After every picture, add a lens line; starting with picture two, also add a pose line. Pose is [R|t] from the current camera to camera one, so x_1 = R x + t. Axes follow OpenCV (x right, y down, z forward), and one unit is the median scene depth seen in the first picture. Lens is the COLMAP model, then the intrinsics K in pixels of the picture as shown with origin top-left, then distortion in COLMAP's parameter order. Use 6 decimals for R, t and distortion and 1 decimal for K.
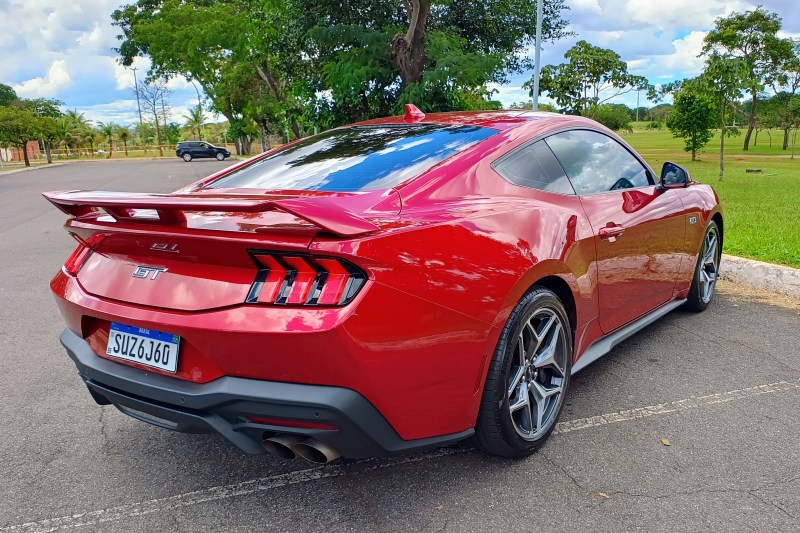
lens RADIAL K [[665.4, 0, 461.7], [0, 665.4, 327.4], [0, 0, 1]] dist [-0.009775, 0.002934]
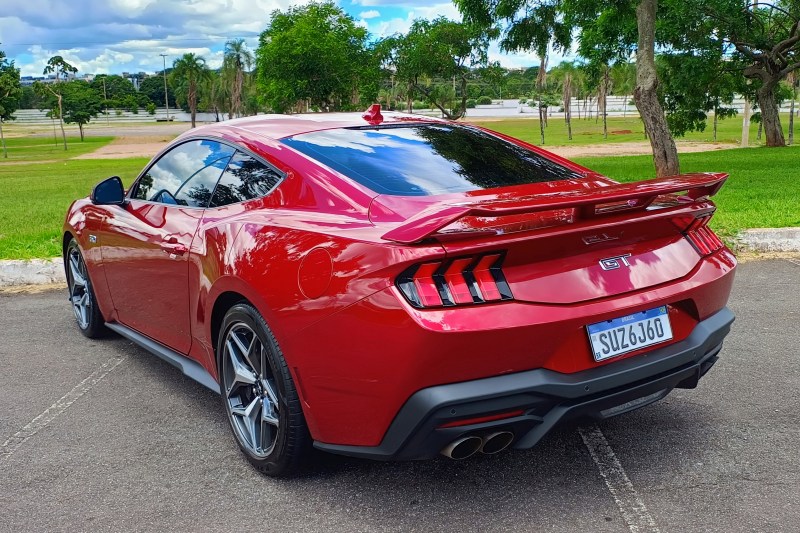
lens RADIAL K [[804.0, 0, 414.5], [0, 804.0, 311.1], [0, 0, 1]] dist [0.062912, -0.148660]
pose [[0.369312, -0.213500, 0.904448, -1.711102], [0.283531, 0.952734, 0.109124, -0.233062], [-0.884997, 0.216138, 0.412390, 0.769092]]
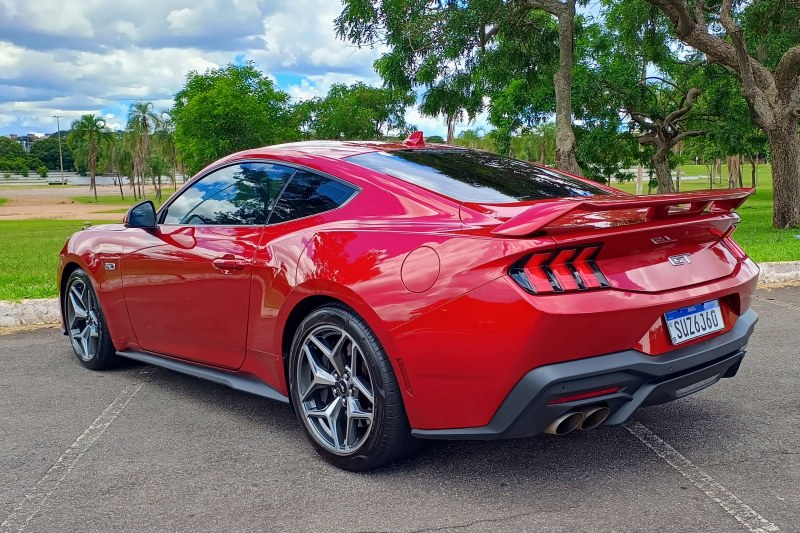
lens RADIAL K [[789.2, 0, 430.8], [0, 789.2, 340.1], [0, 0, 1]] dist [0.065951, -0.117541]
pose [[0.233405, -0.180282, 0.955521, -1.896558], [0.287628, 0.951489, 0.109263, -0.222726], [-0.928866, 0.249332, 0.273936, 1.049254]]
